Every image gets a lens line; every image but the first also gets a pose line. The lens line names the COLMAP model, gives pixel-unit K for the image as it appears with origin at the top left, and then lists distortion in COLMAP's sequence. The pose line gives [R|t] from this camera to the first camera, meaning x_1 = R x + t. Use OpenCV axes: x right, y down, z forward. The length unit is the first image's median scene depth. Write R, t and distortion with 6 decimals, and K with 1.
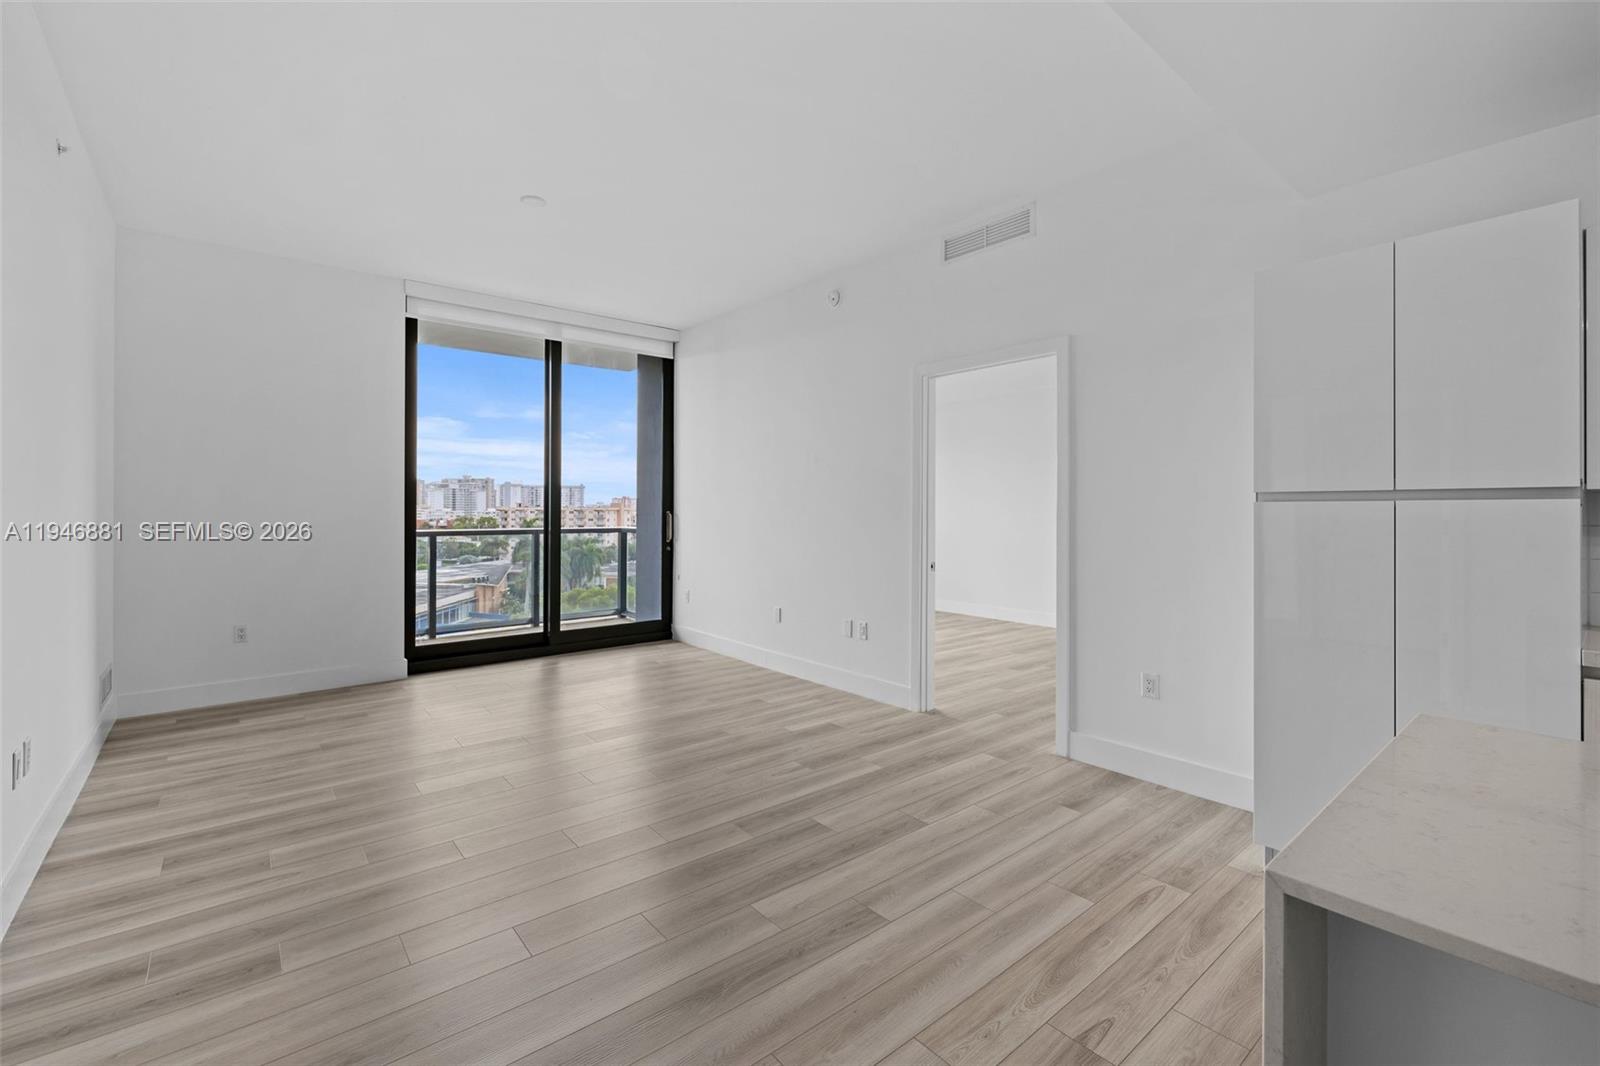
lens RADIAL K [[686.9, 0, 789.7], [0, 686.9, 510.2], [0, 0, 1]] dist [0.000442, 0.000330]
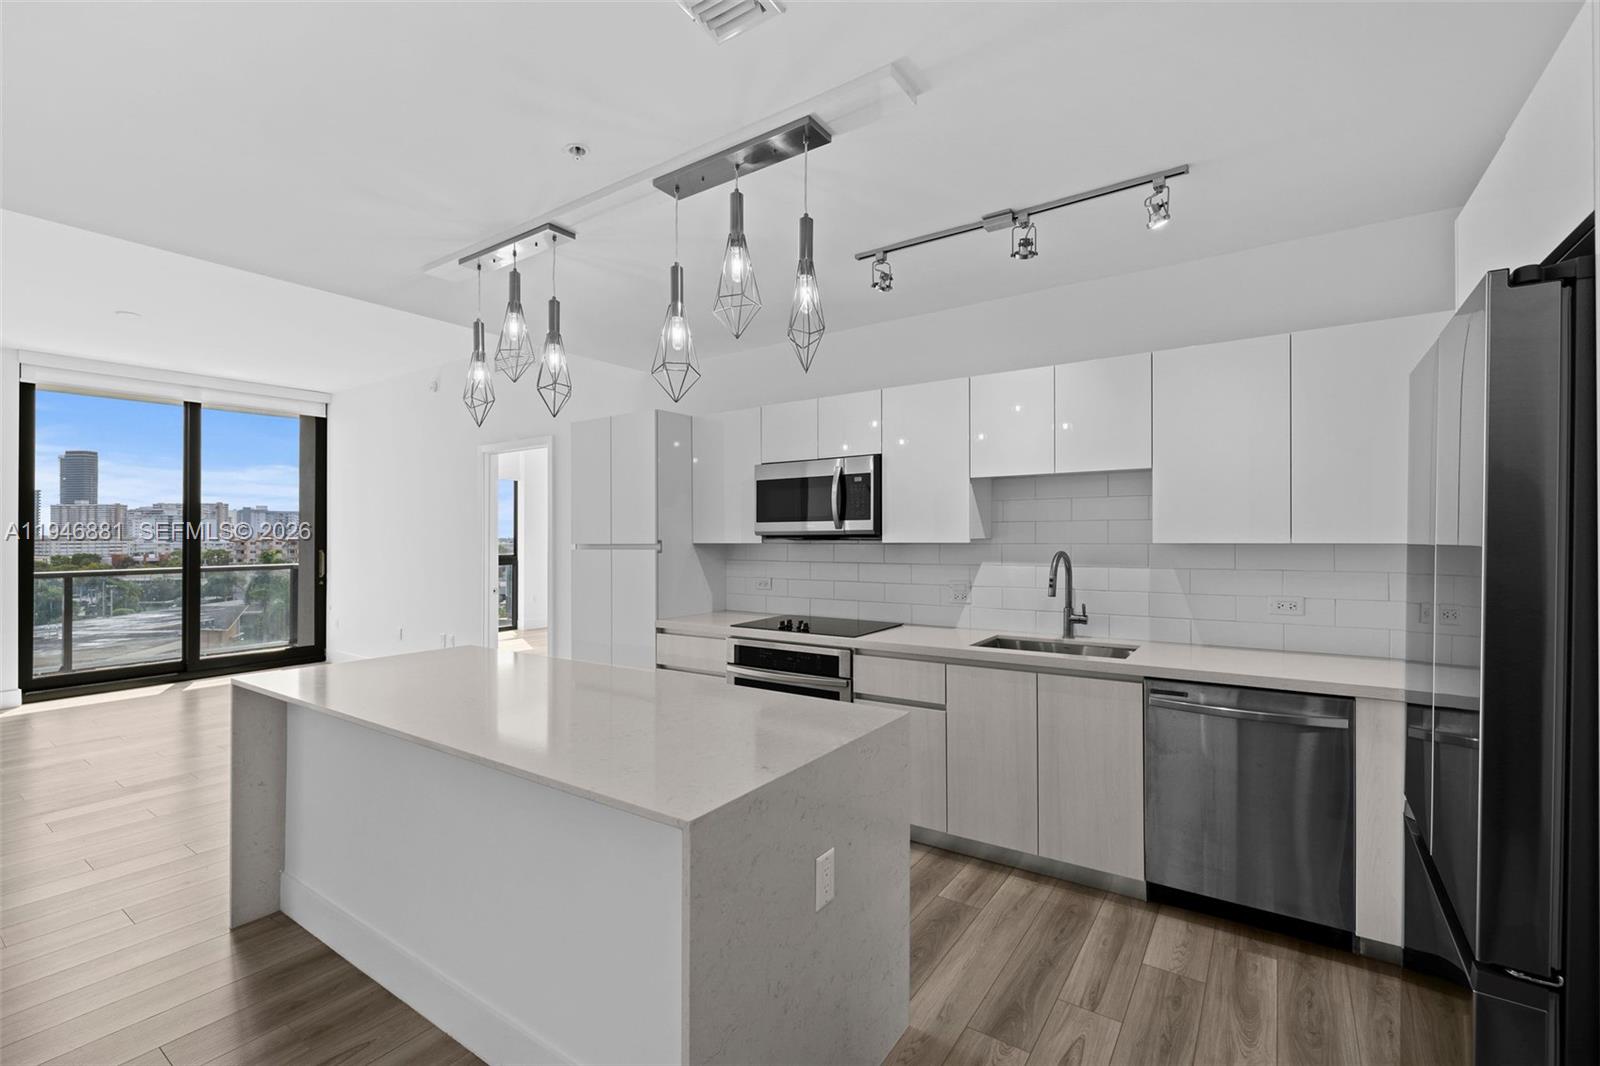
lens RADIAL K [[694.6, 0, 791.8], [0, 694.6, 530.4], [0, 0, 1]] dist [-0.001048, 0.000334]
pose [[0.962462, -0.008108, 0.271295, 0.441091], [0.010413, 0.999921, -0.007057, -0.025626], [-0.271216, 0.009617, 0.962470, -0.547114]]
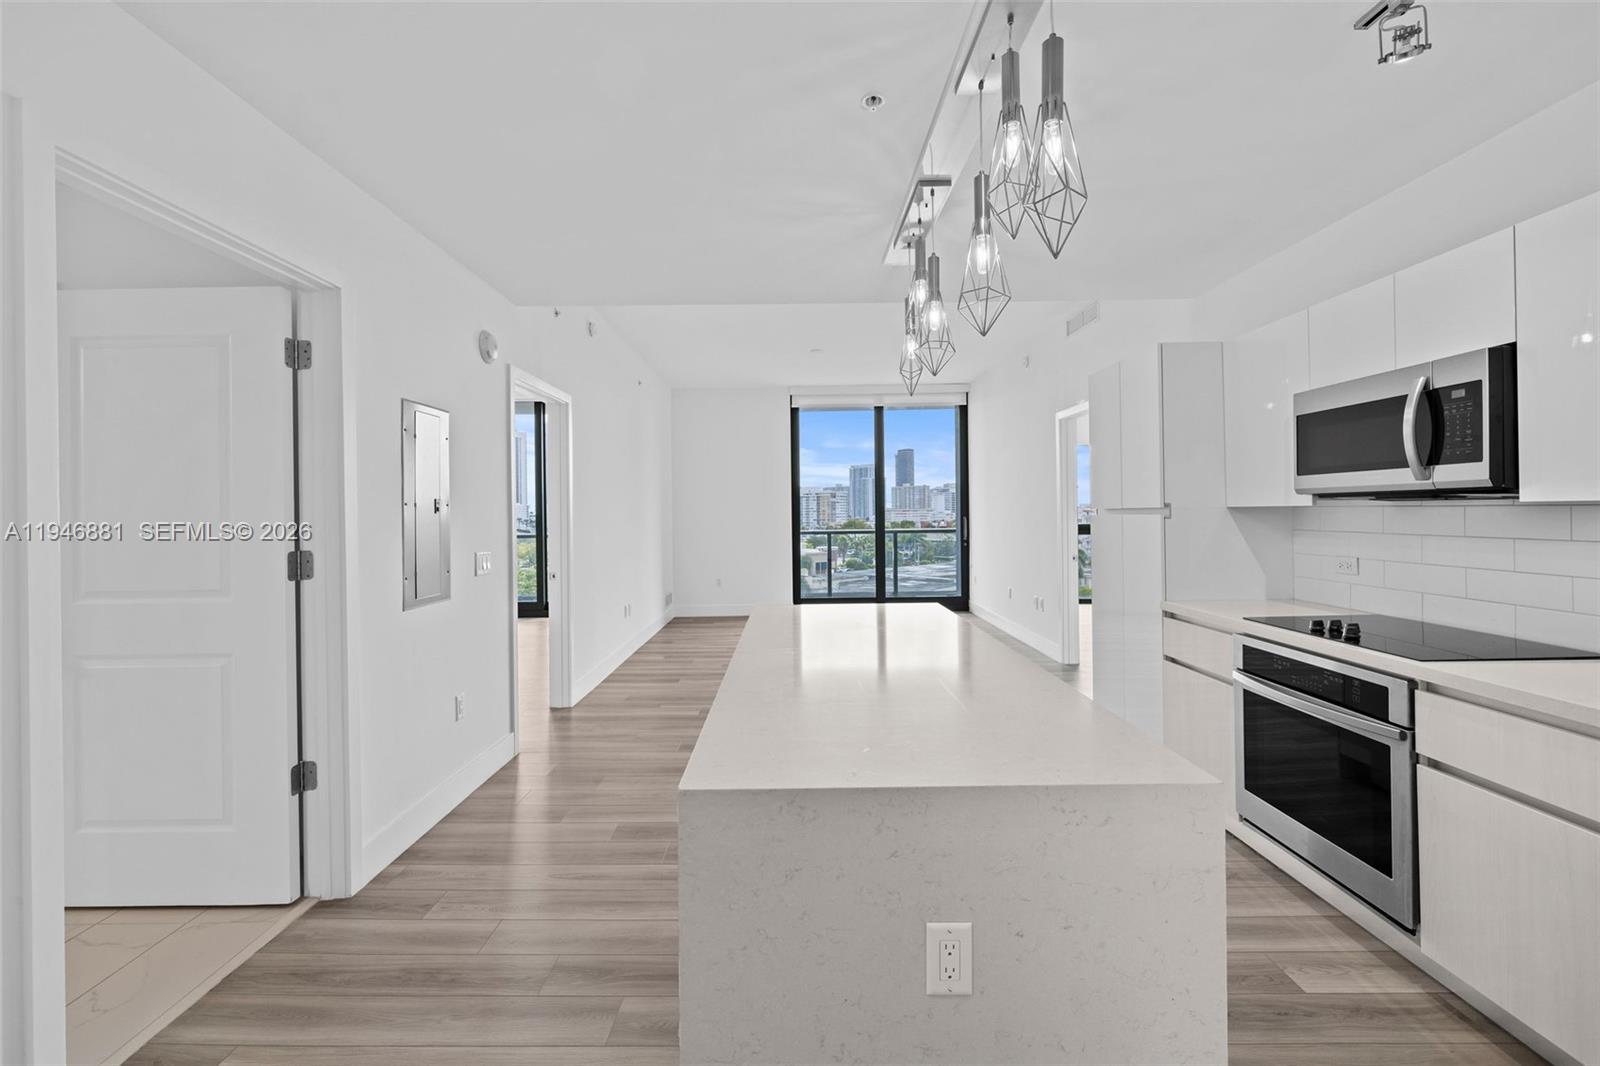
lens RADIAL K [[680.2, 0, 792.3], [0, 680.2, 510.0], [0, 0, 1]] dist [0.000487, 0.000048]
pose [[0.770712, -0.015792, -0.636988, 0.695834], [0.014871, 0.999866, -0.006796, -0.013989], [0.637010, -0.004235, 0.770844, -0.427402]]
